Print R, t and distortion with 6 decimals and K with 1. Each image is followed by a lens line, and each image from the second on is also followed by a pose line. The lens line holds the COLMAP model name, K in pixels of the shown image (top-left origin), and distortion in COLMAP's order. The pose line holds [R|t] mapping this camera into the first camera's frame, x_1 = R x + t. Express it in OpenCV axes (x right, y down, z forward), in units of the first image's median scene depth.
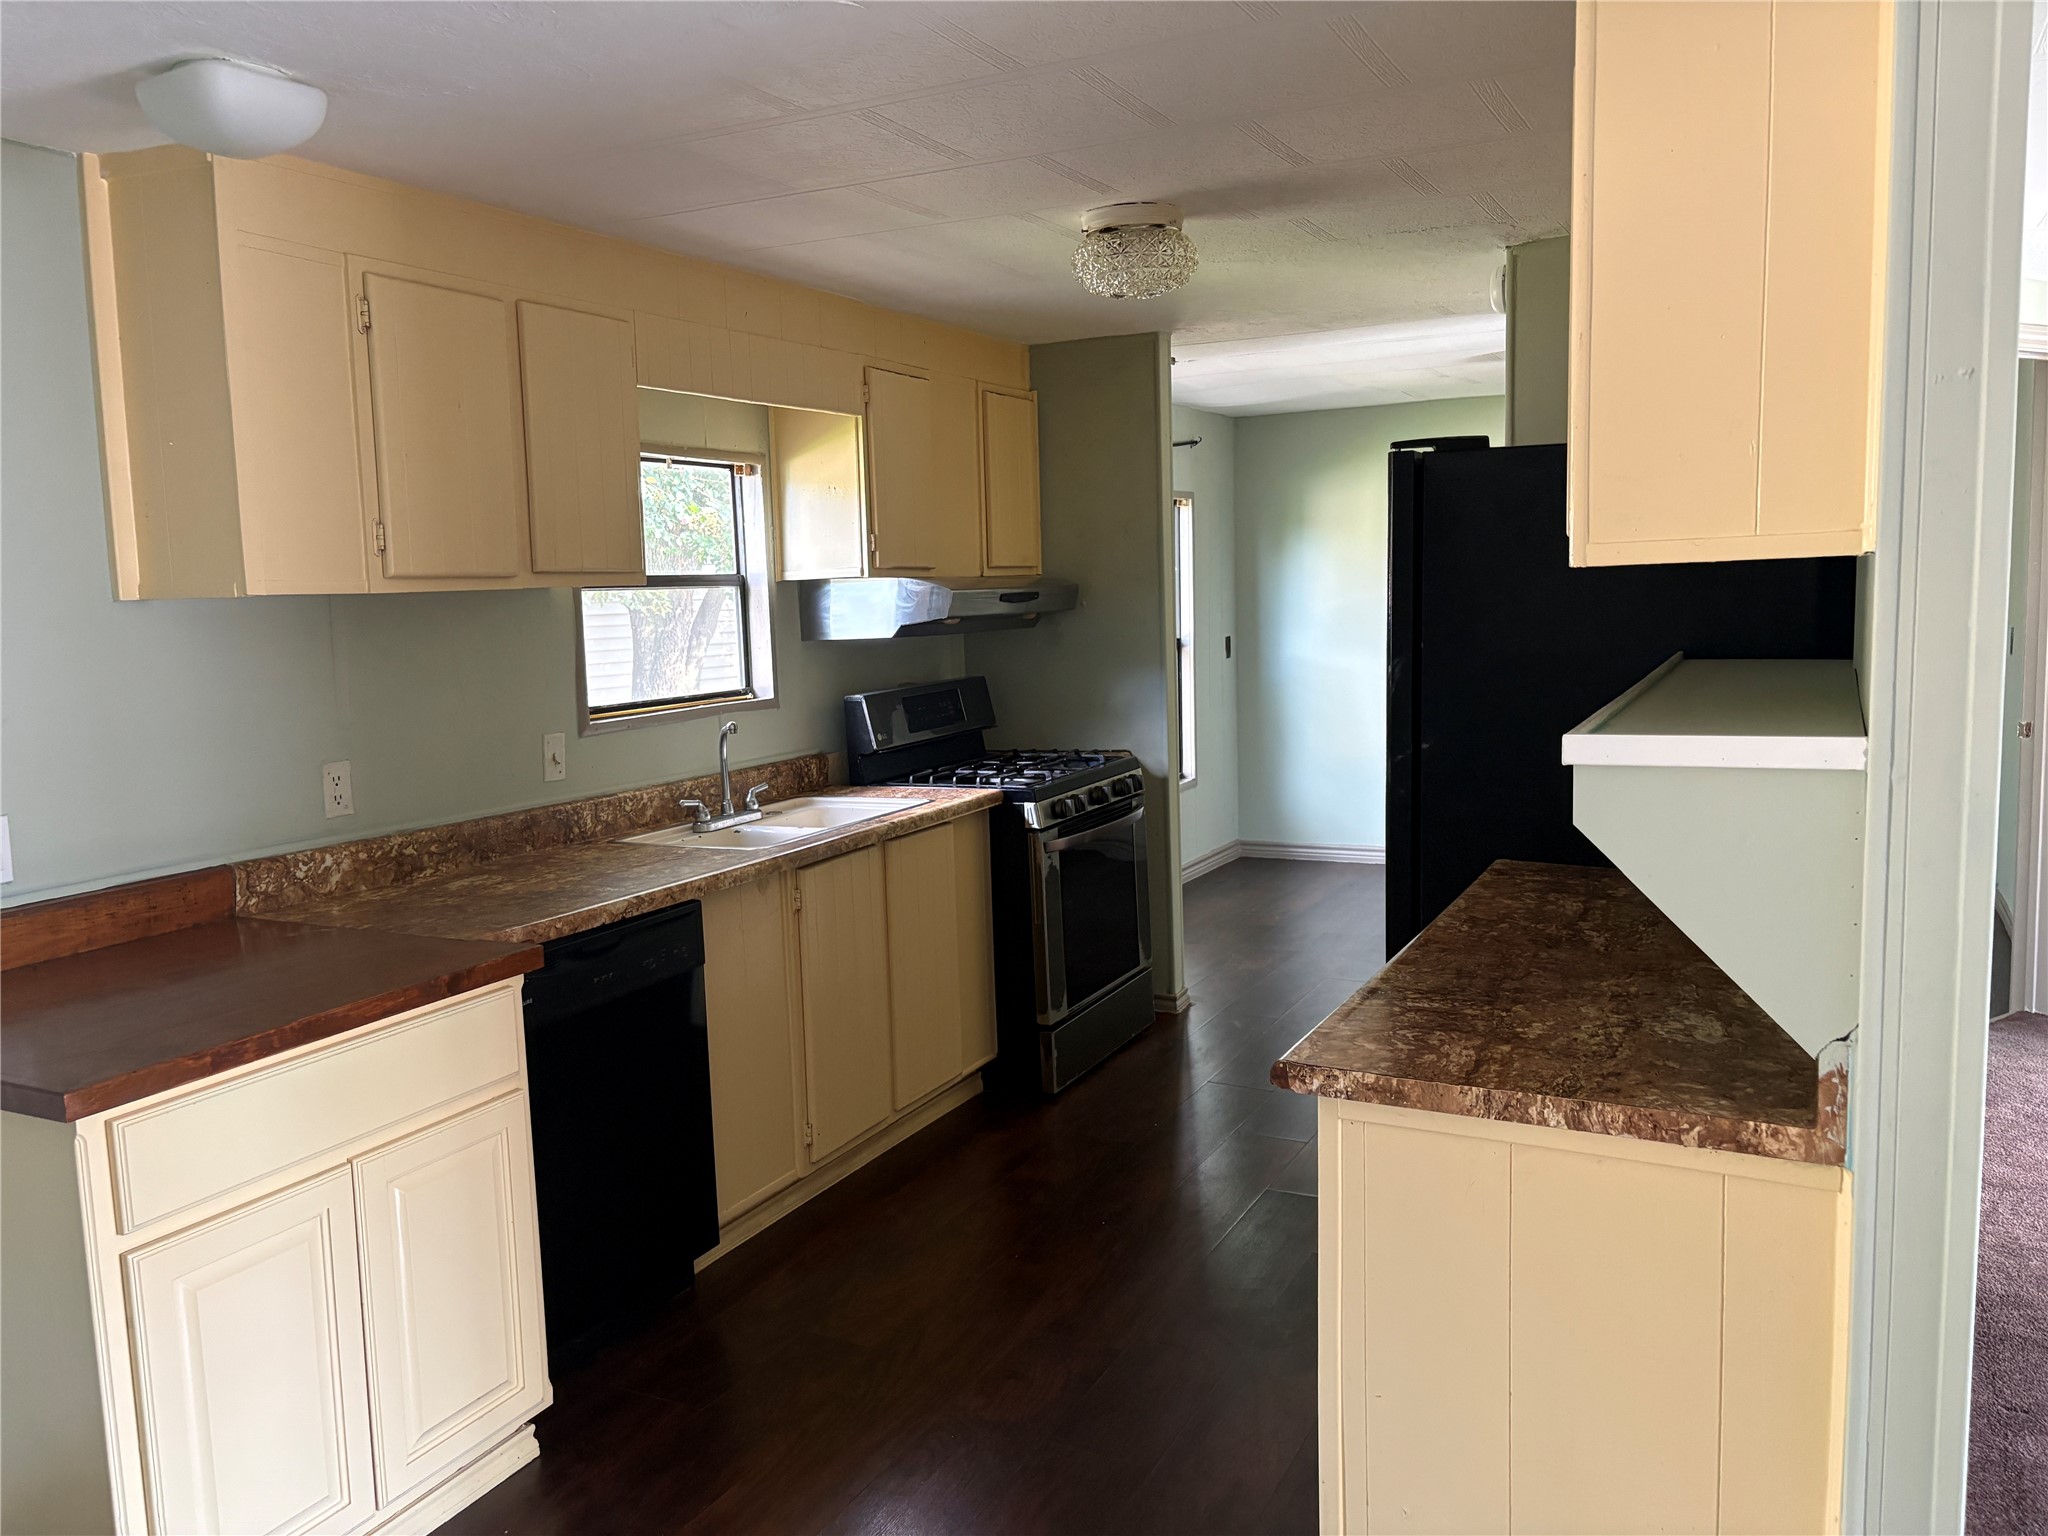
lens RADIAL K [[1571.0, 0, 1037.5], [0, 1571.0, 763.9], [0, 0, 1]] dist [0.044396, -0.045049]
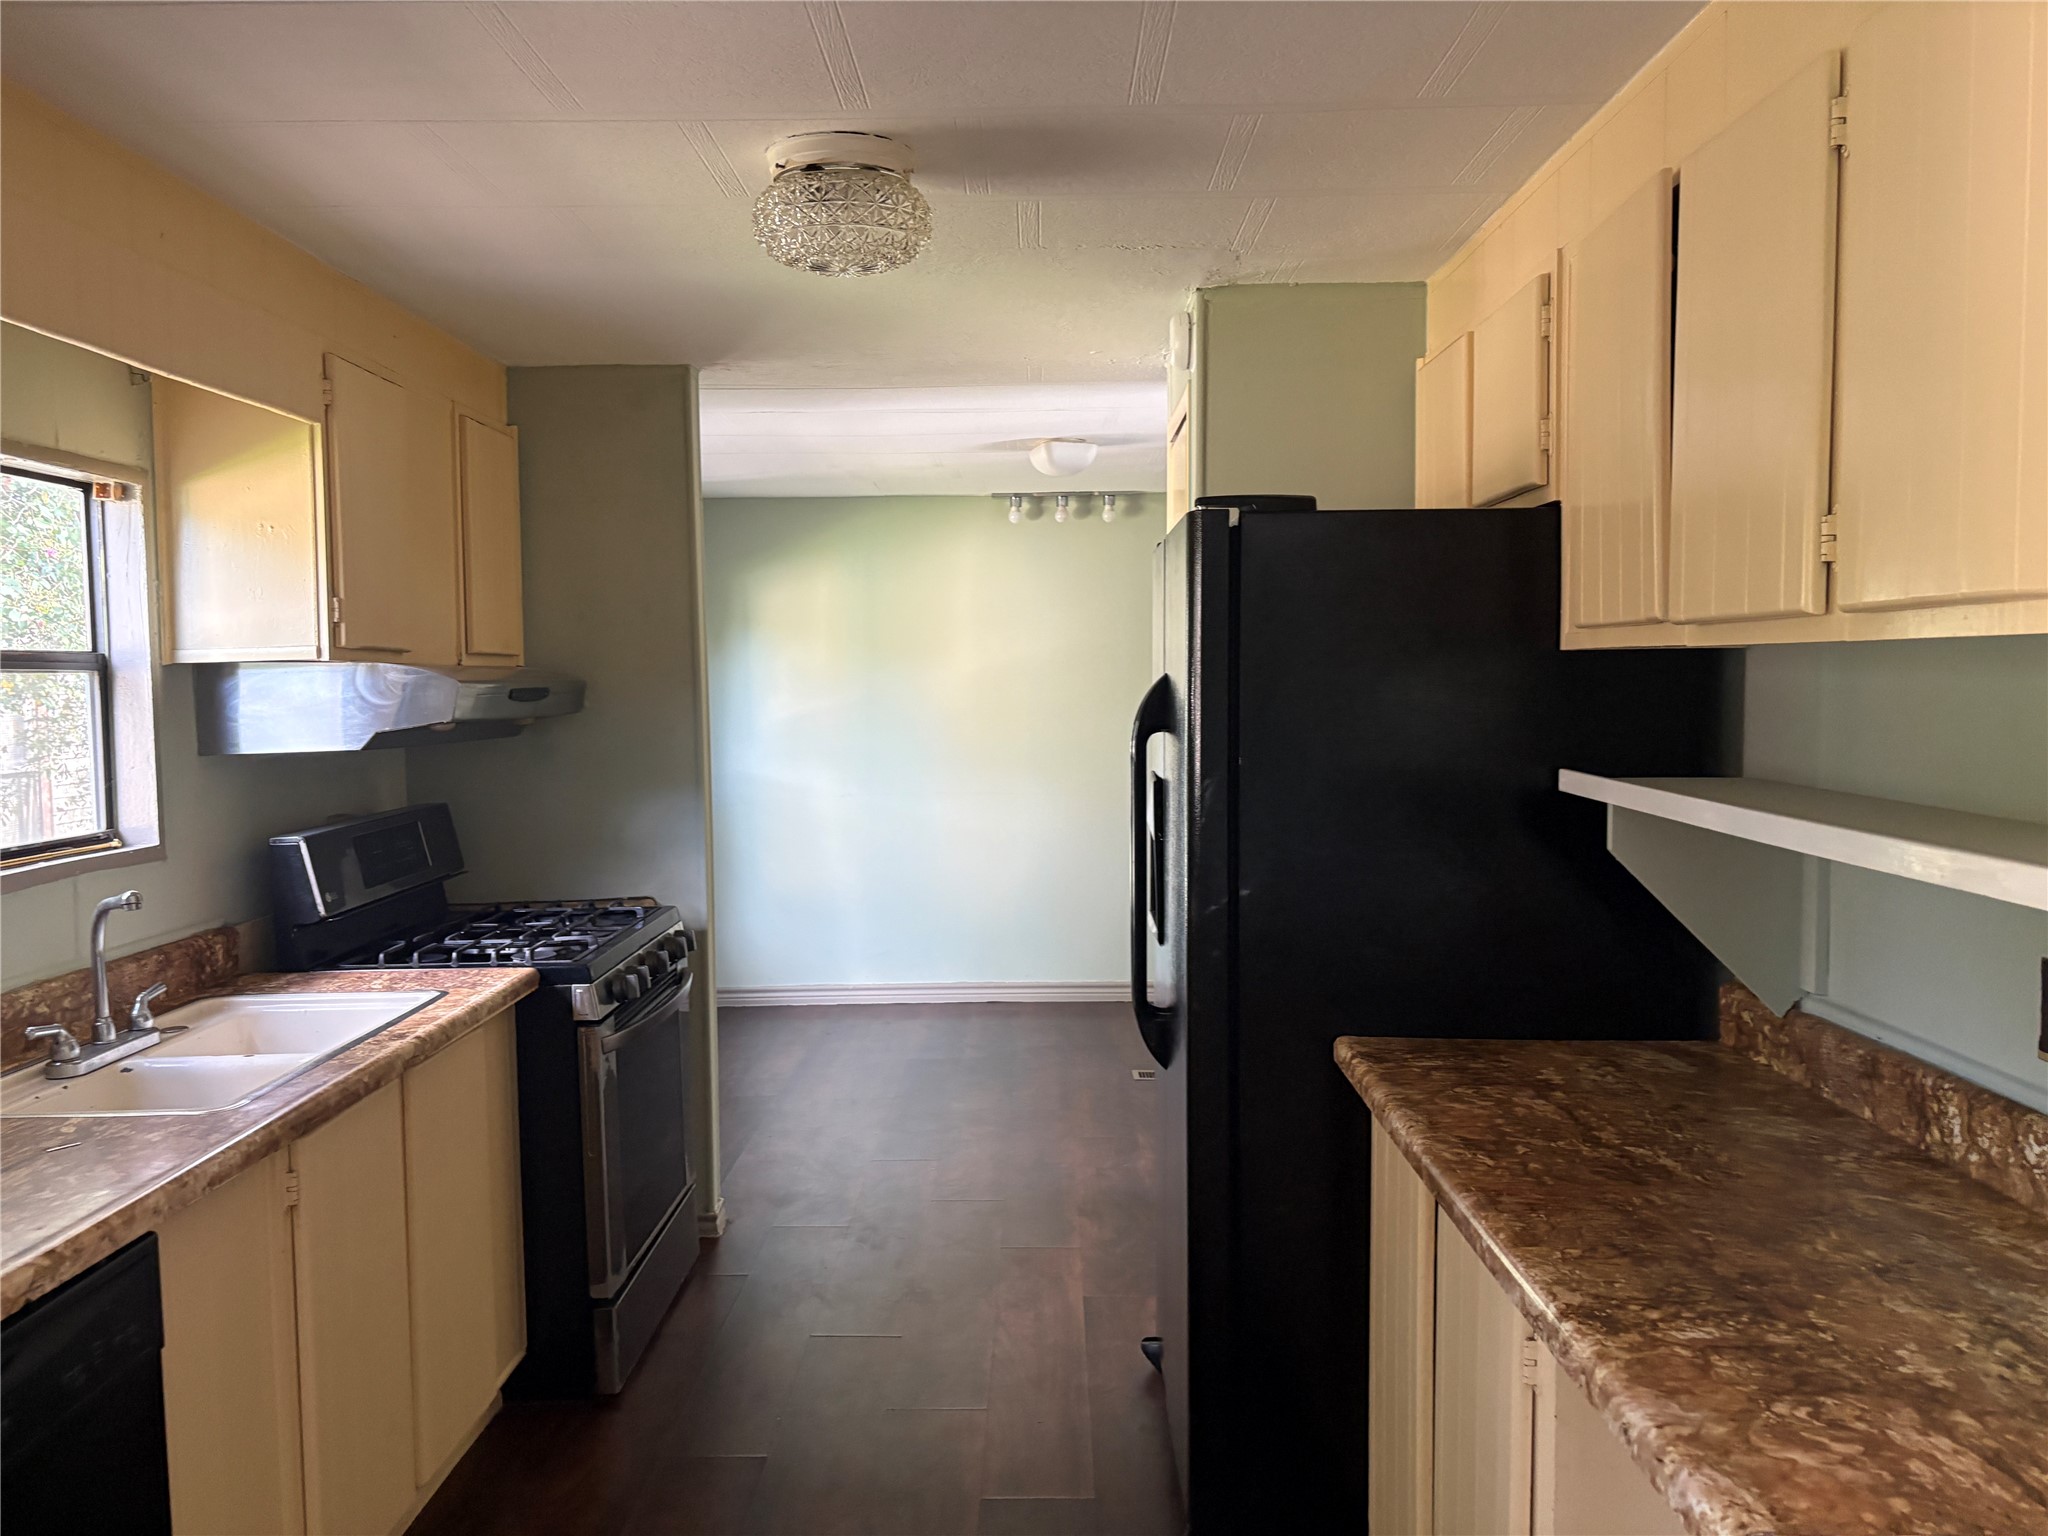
lens RADIAL K [[1571.0, 0, 1037.5], [0, 1571.0, 763.9], [0, 0, 1]] dist [0.044396, -0.045049]
pose [[0.897369, -0.004205, 0.441261, -0.133195], [0.035886, 0.997338, -0.063475, -0.021285], [-0.439819, 0.072796, 0.895131, 0.264138]]
